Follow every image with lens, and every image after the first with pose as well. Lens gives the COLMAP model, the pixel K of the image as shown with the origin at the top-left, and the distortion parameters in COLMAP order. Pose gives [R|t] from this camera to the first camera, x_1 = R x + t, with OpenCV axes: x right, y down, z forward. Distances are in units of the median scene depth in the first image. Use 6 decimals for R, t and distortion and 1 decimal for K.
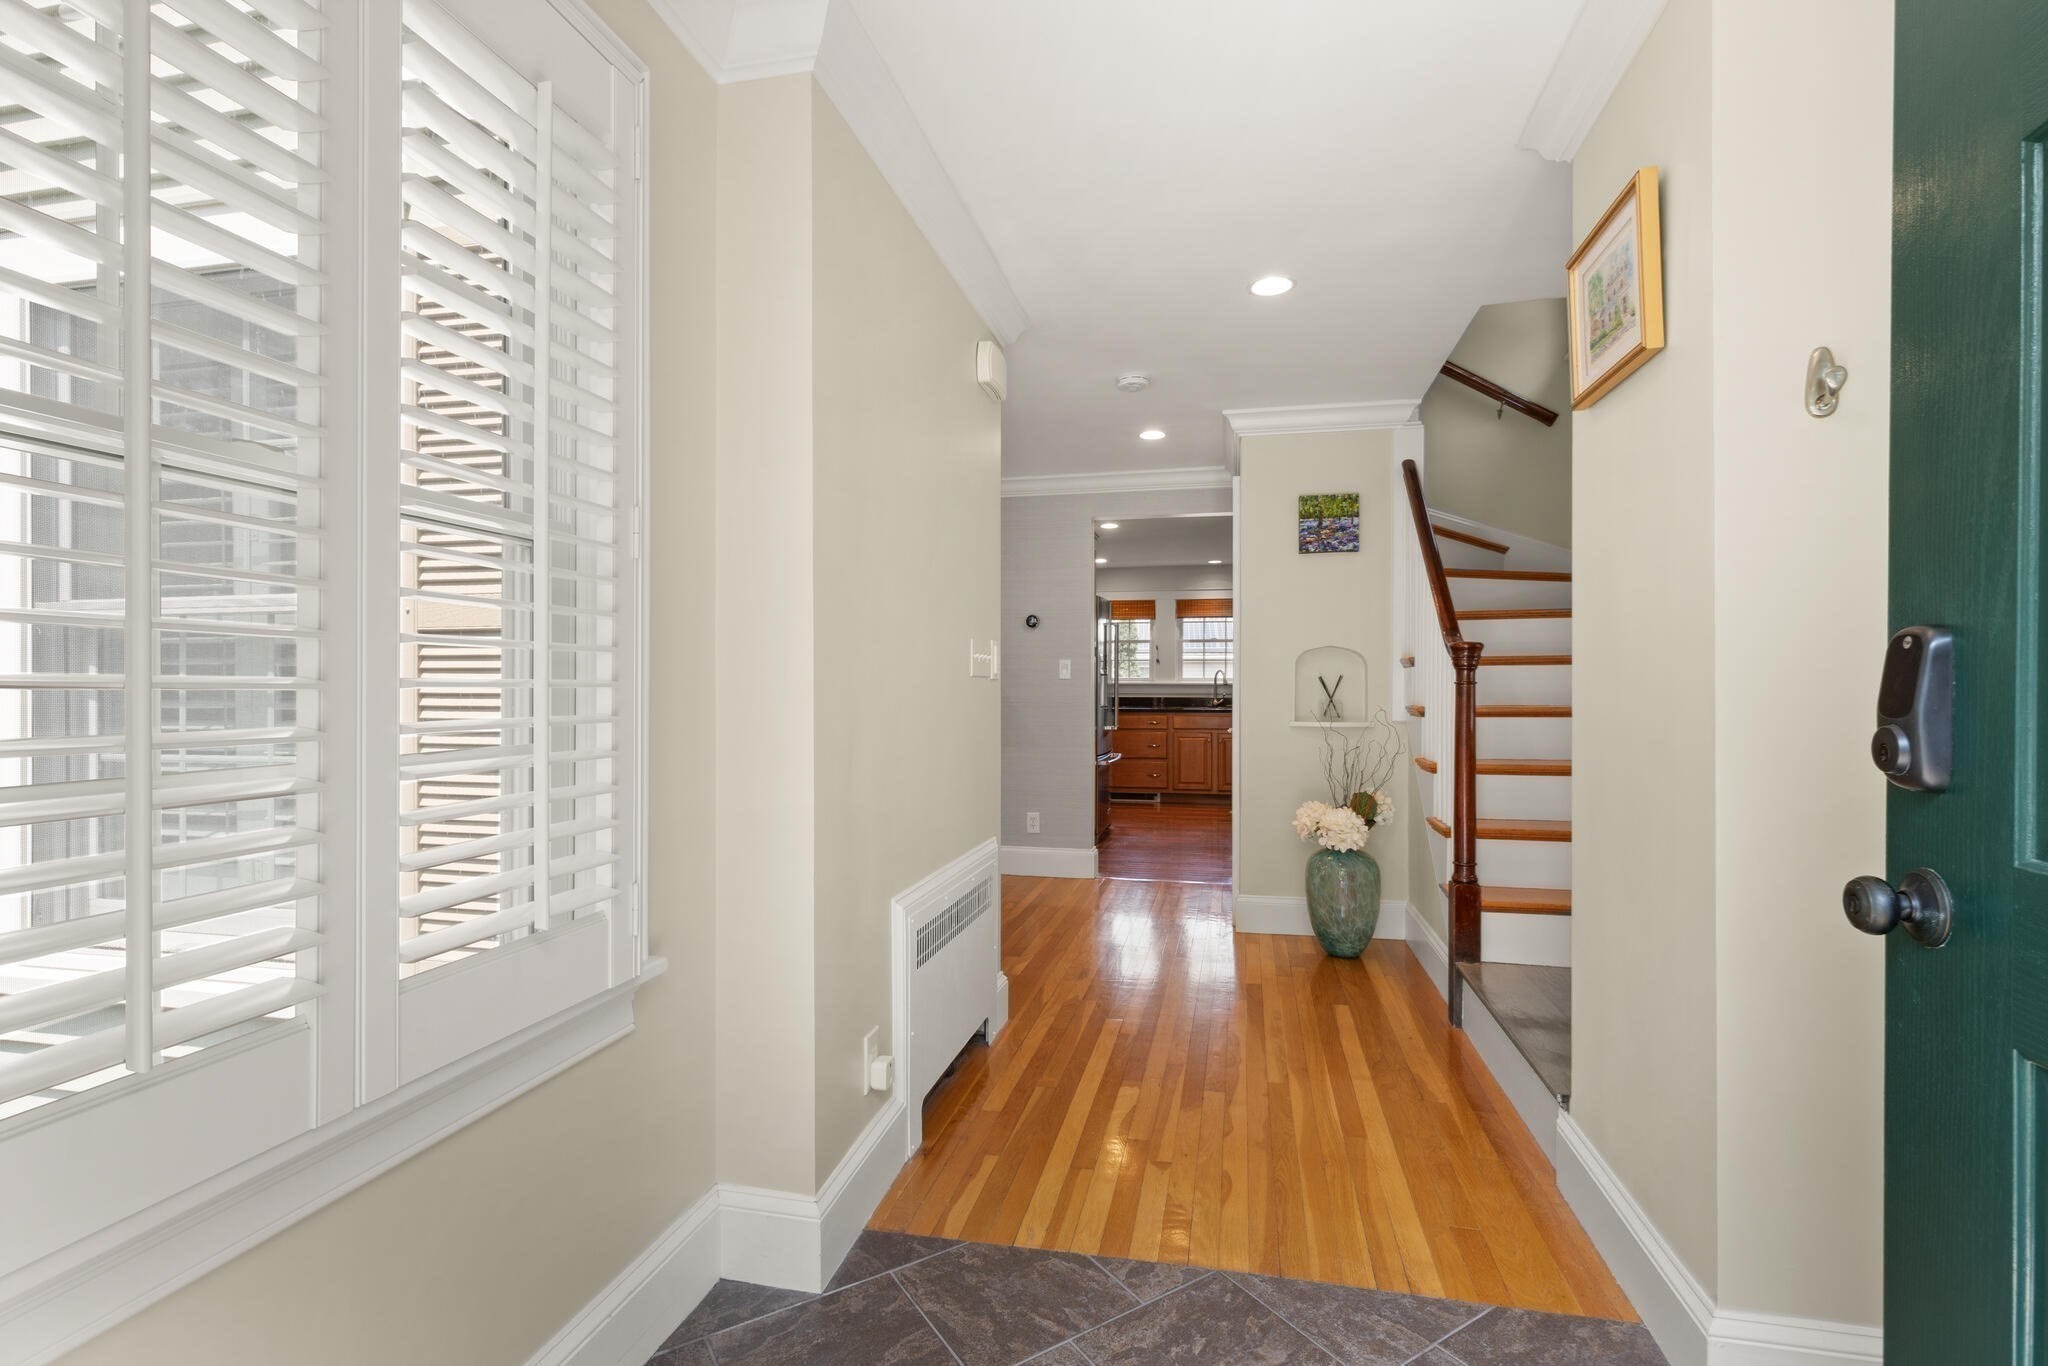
lens RADIAL K [[935.7, 0, 1024.1], [0, 935.7, 689.9], [0, 0, 1]] dist [0.011696, -0.001538]
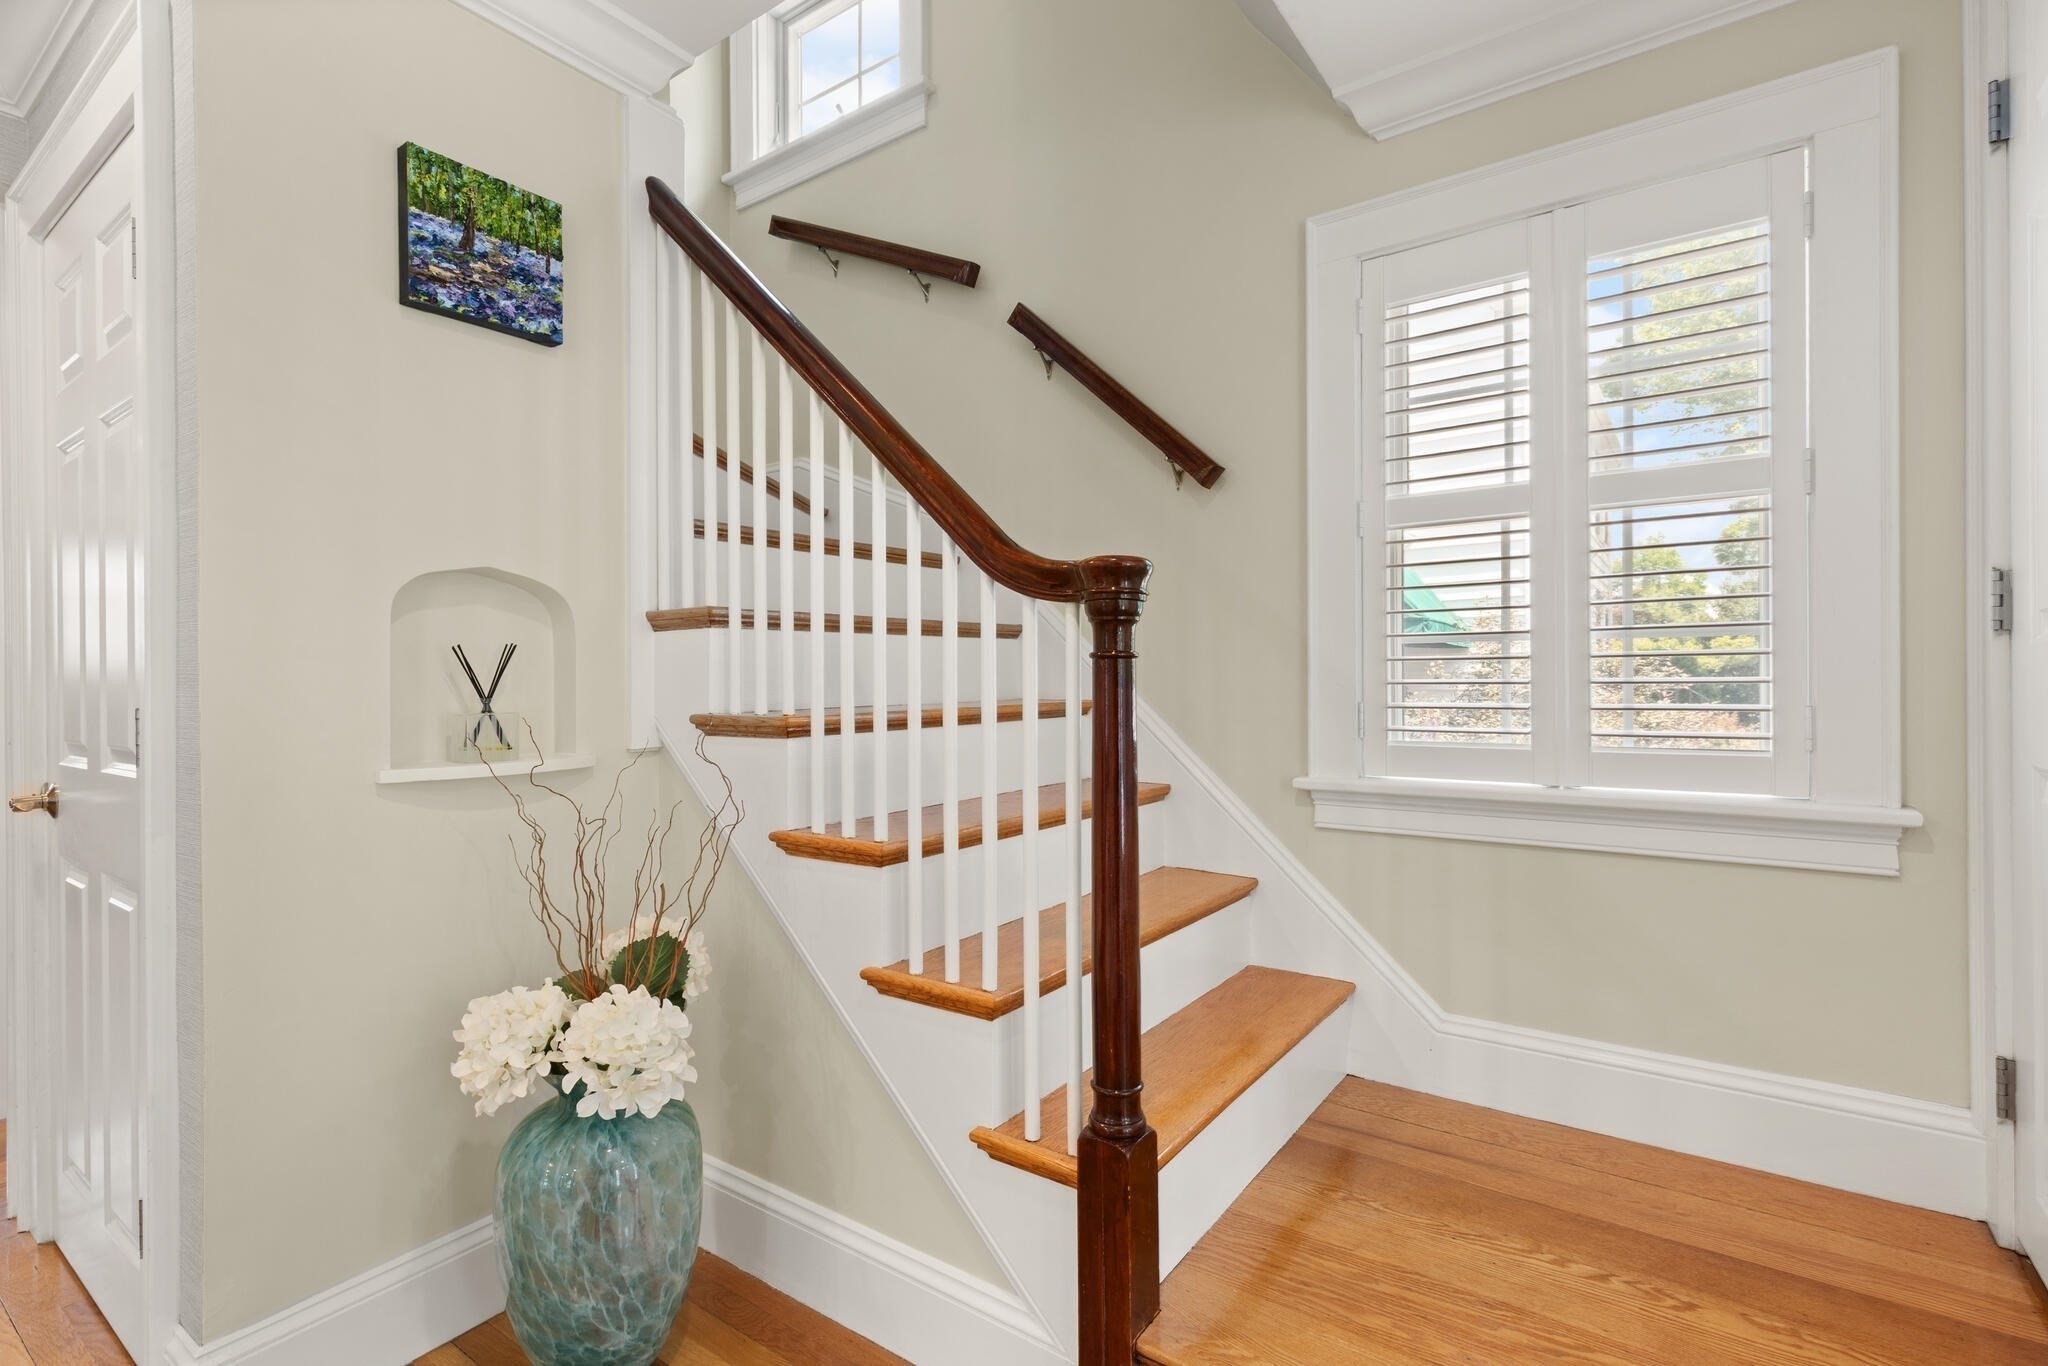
lens RADIAL K [[935.7, 0, 1021.5], [0, 935.7, 682.4], [0, 0, 1]] dist [0.011696, -0.001538]
pose [[0.403354, -0.010334, 0.914986, 0.056122], [0.005891, 0.999945, 0.008697, -0.000589], [-0.915025, 0.001882, 0.403393, 0.643444]]
